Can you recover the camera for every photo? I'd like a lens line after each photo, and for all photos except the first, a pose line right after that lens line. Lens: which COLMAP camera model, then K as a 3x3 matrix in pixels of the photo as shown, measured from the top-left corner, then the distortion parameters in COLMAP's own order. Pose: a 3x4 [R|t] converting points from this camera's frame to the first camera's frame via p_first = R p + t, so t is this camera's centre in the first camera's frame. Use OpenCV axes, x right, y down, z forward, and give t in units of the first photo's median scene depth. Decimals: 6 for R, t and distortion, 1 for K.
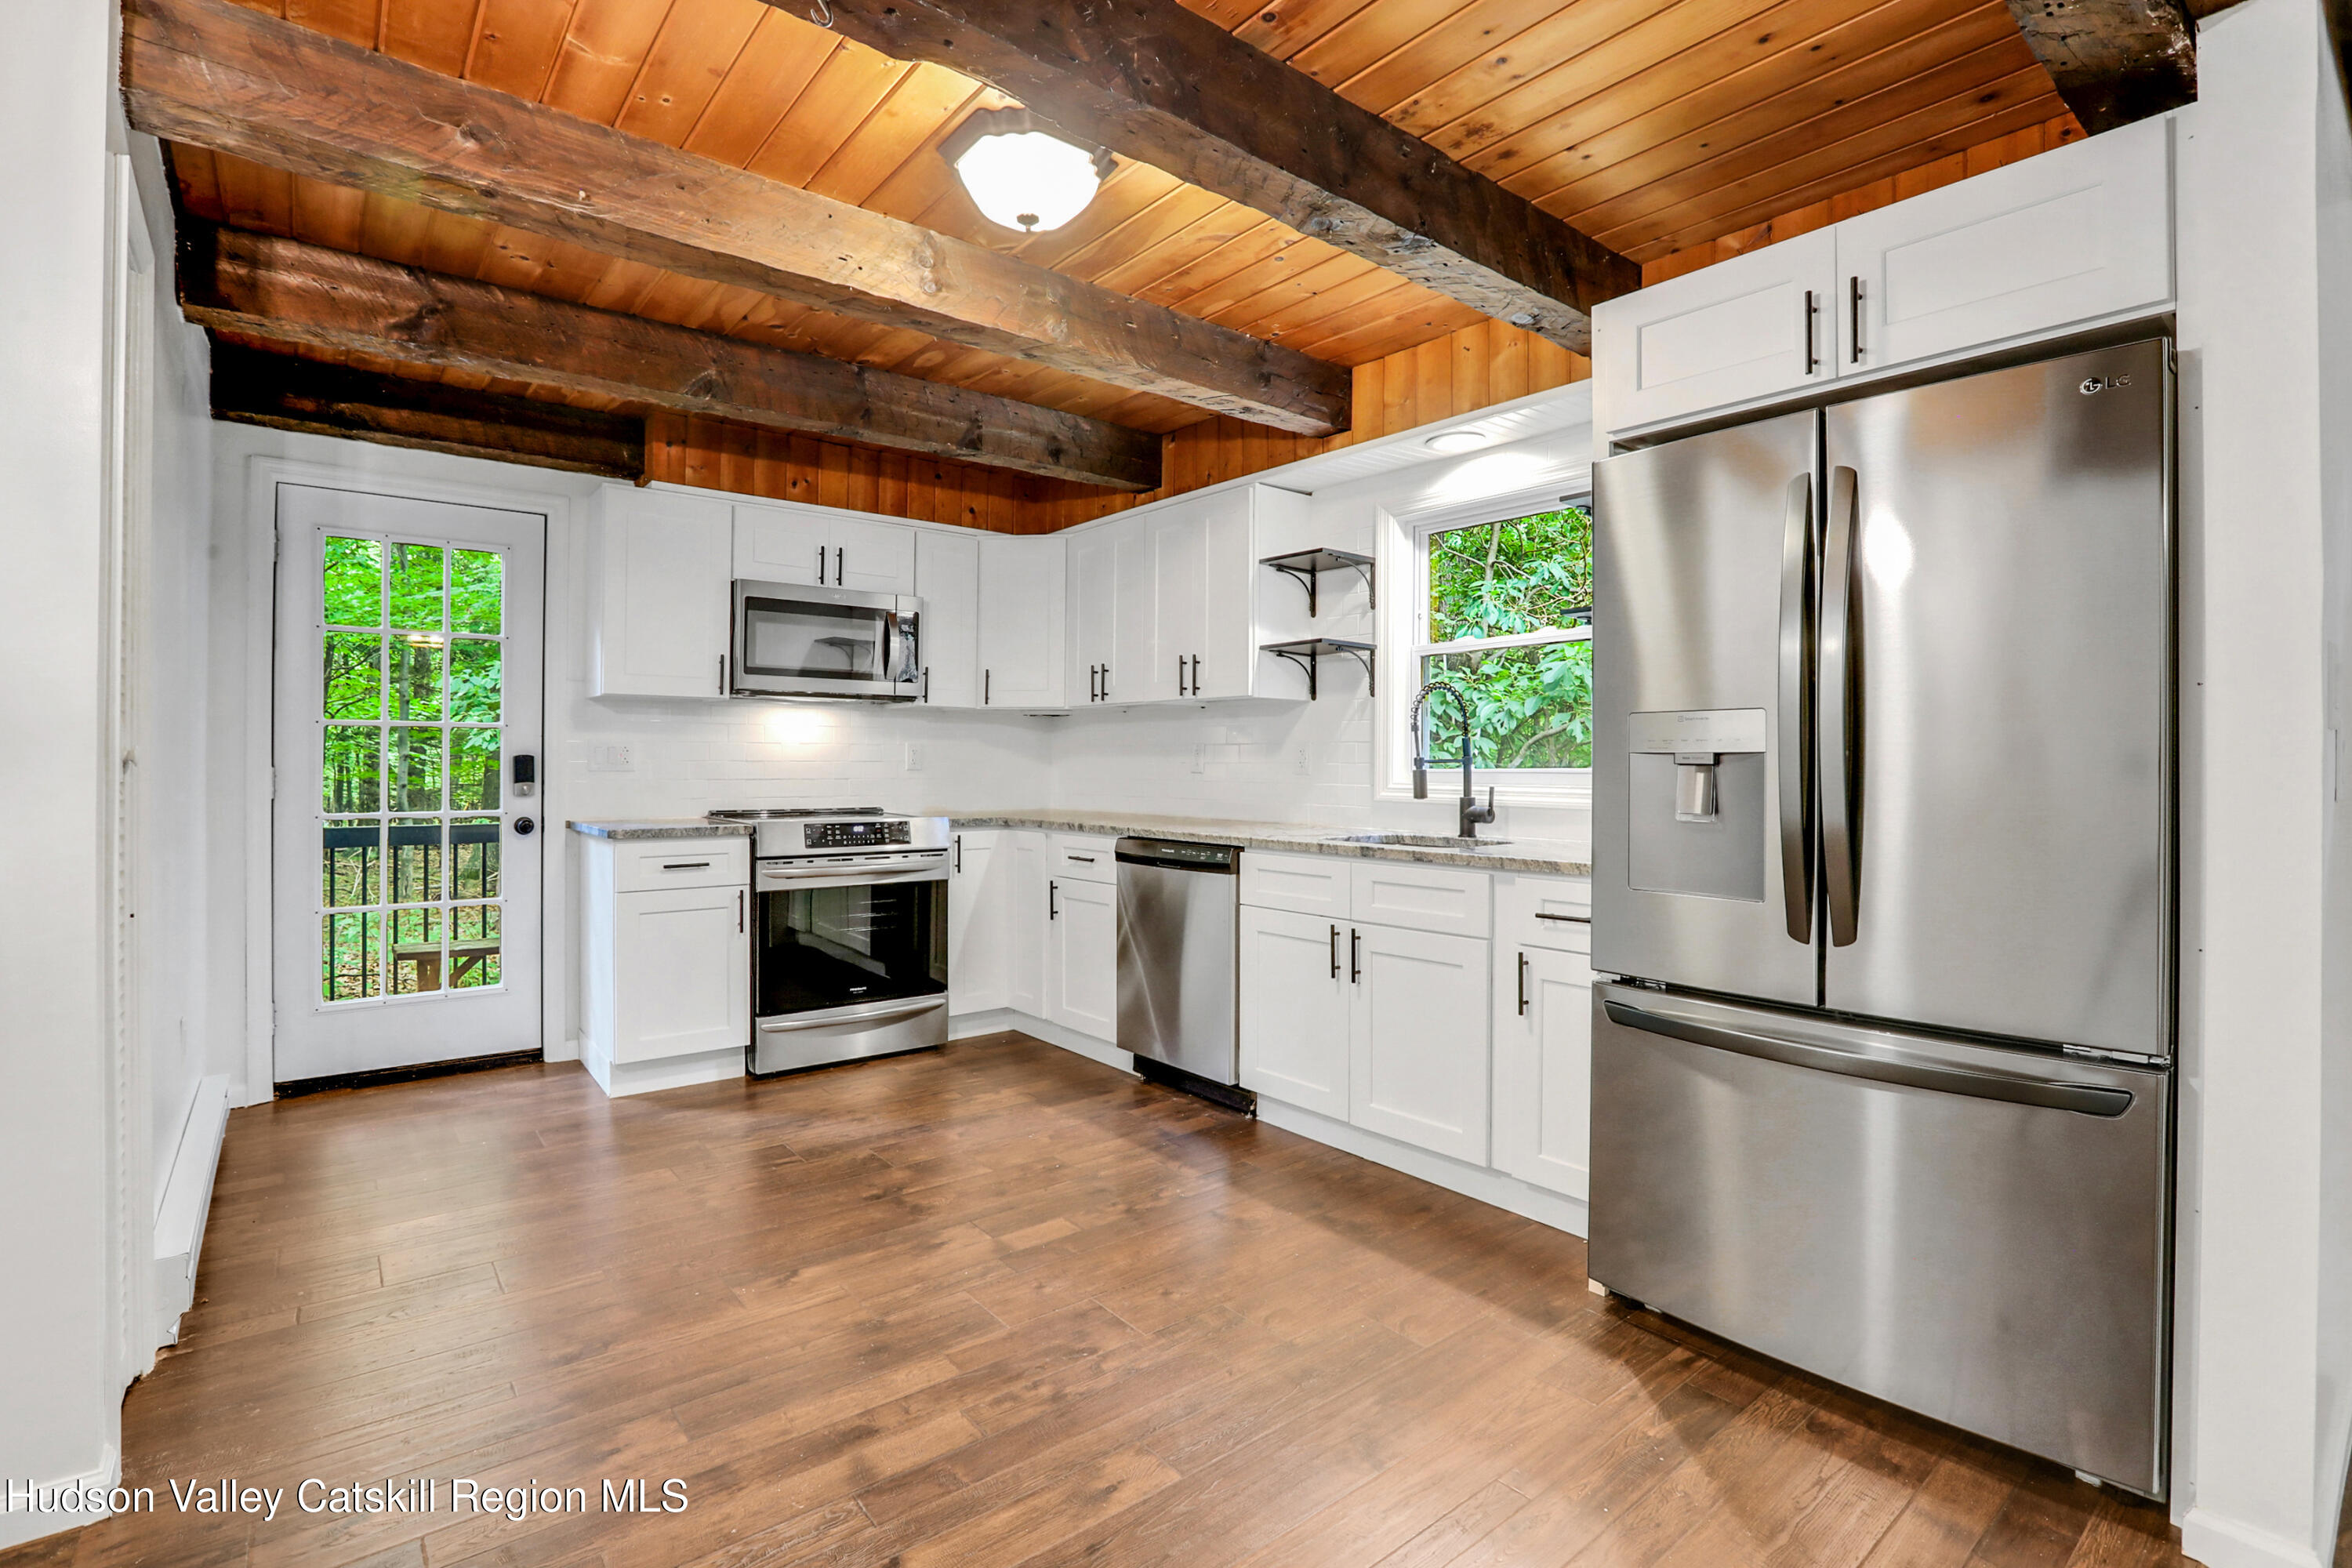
lens RADIAL K [[1095.6, 0, 1161.6], [0, 1095.6, 763.9], [0, 0, 1]] dist [-0.052912, 0.018476]
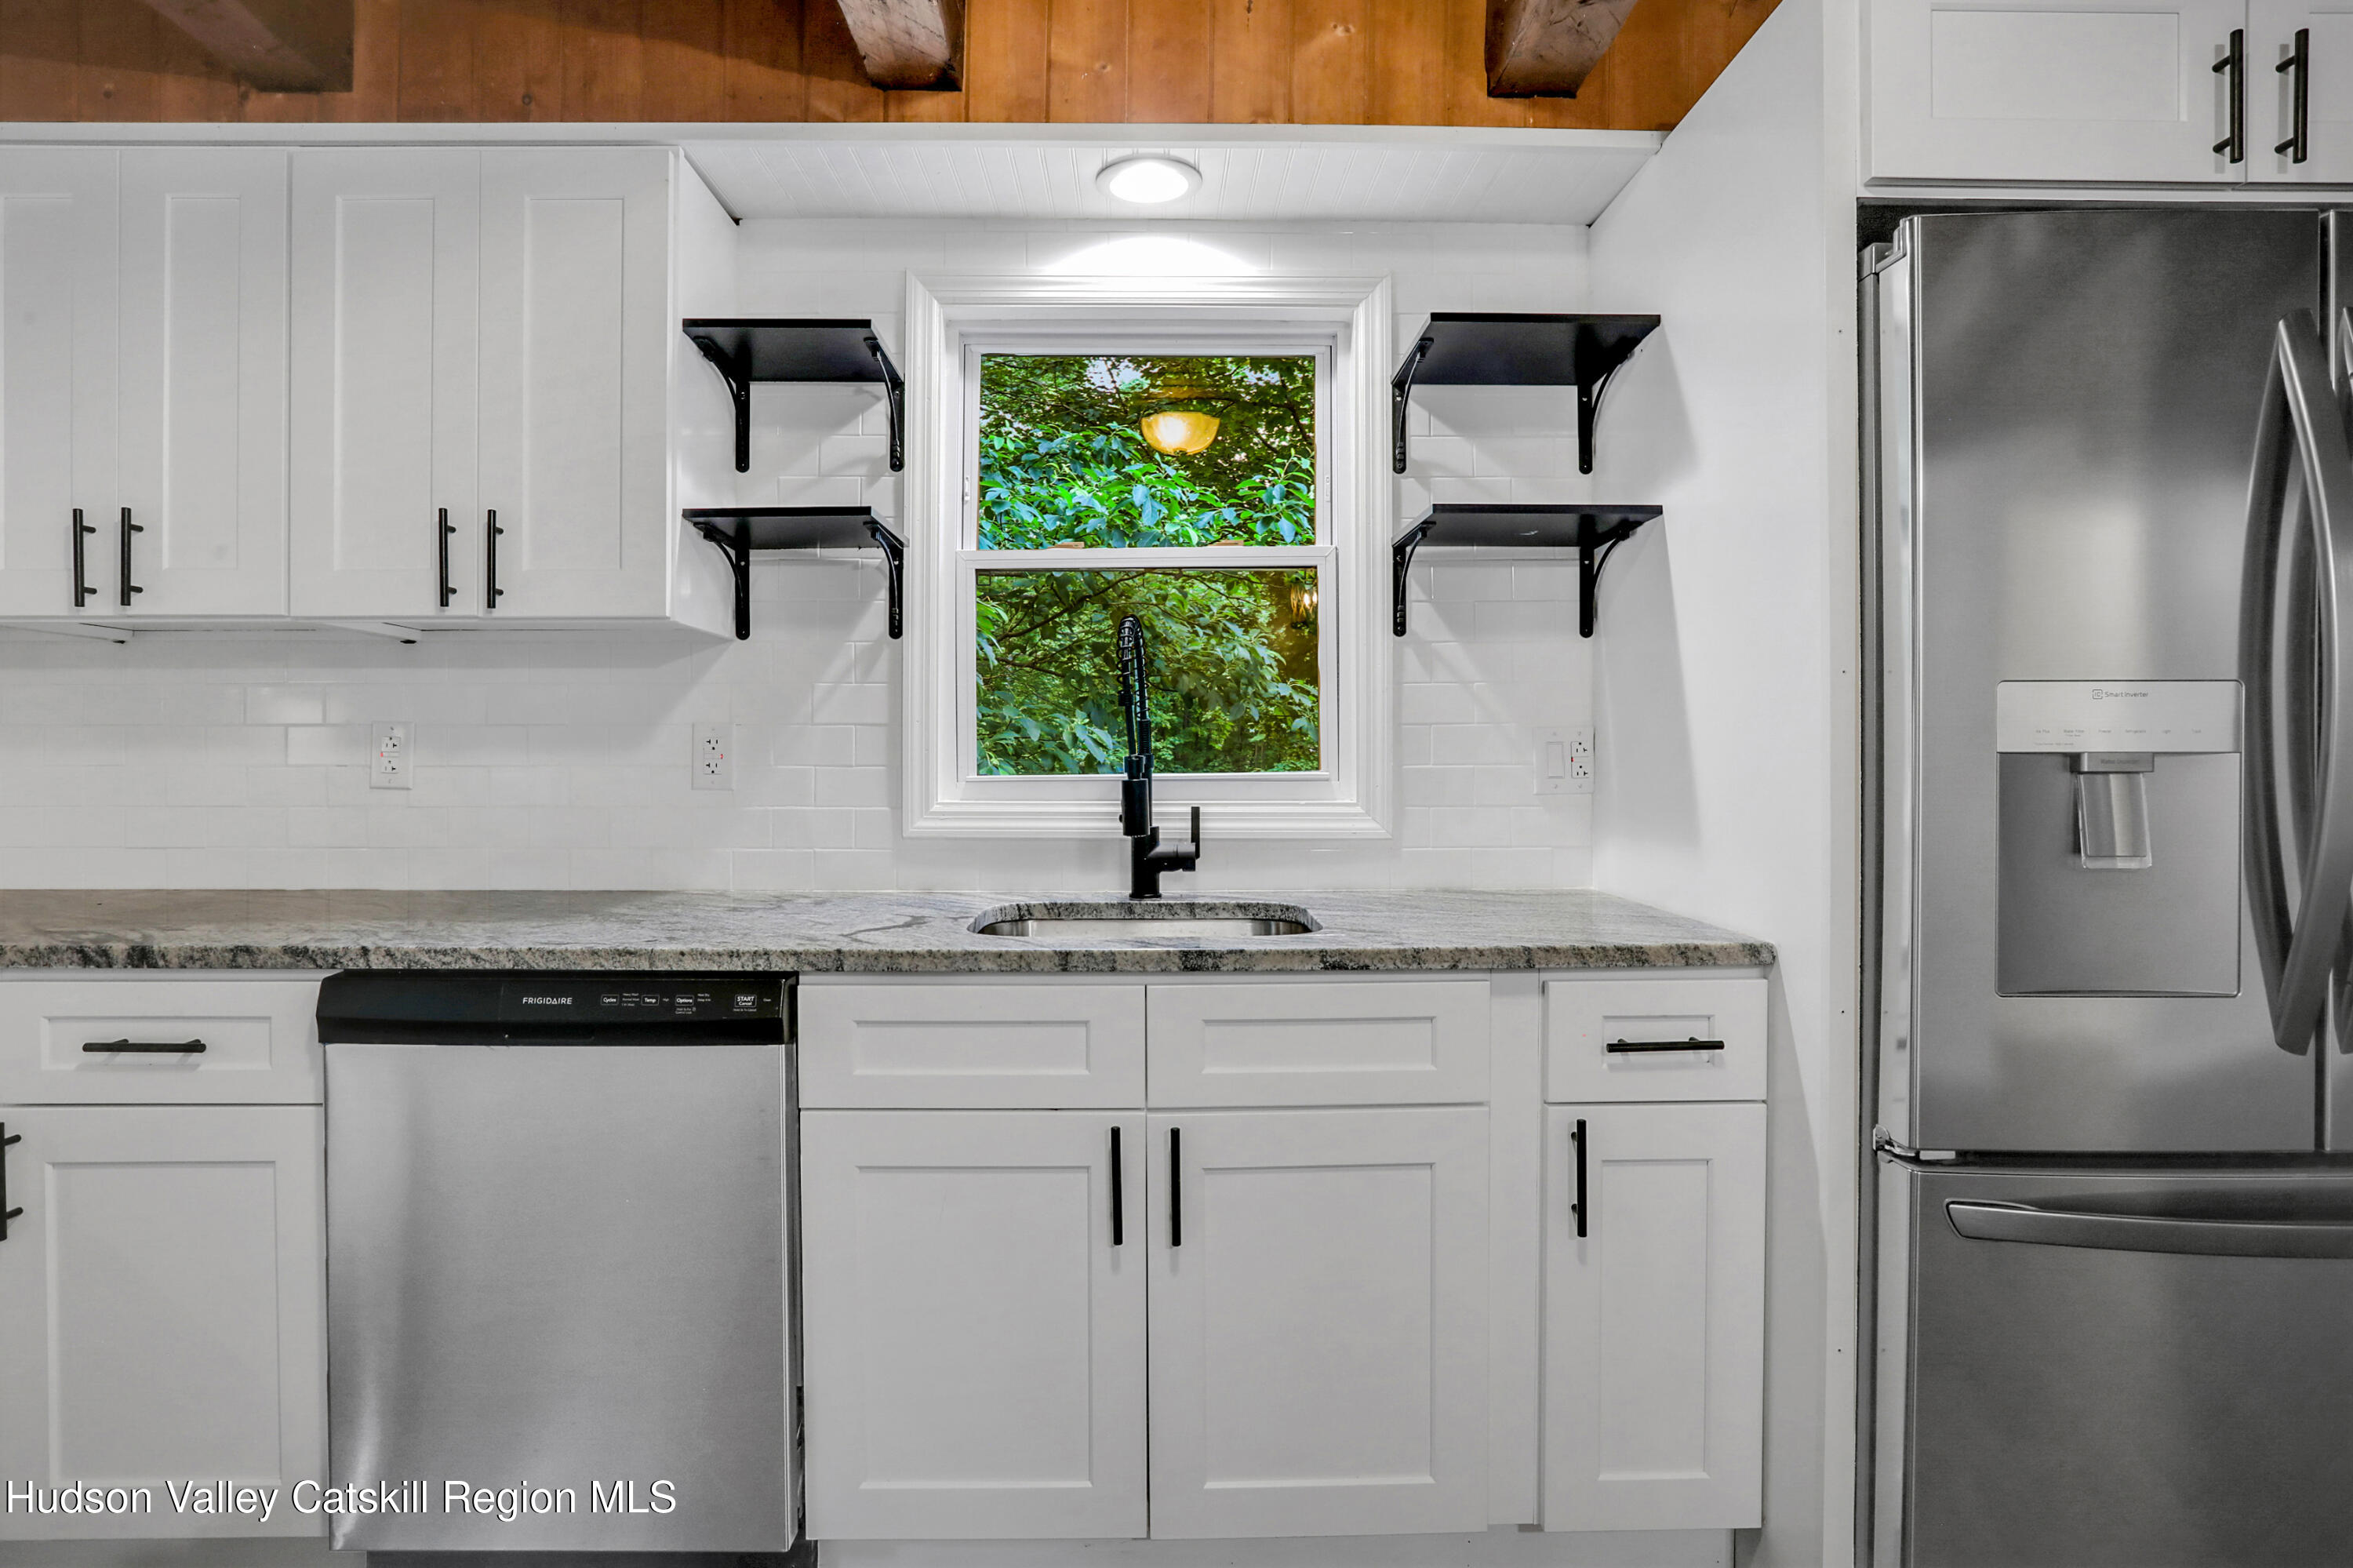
lens RADIAL K [[1197.3, 0, 1153.5], [0, 1197.3, 764.8], [0, 0, 1]] dist [-0.051610, 0.026194]
pose [[0.618558, -0.011028, 0.785662, -0.175853], [0.002753, 0.999926, 0.011868, -0.007337], [-0.785734, -0.005178, 0.618542, 0.542184]]
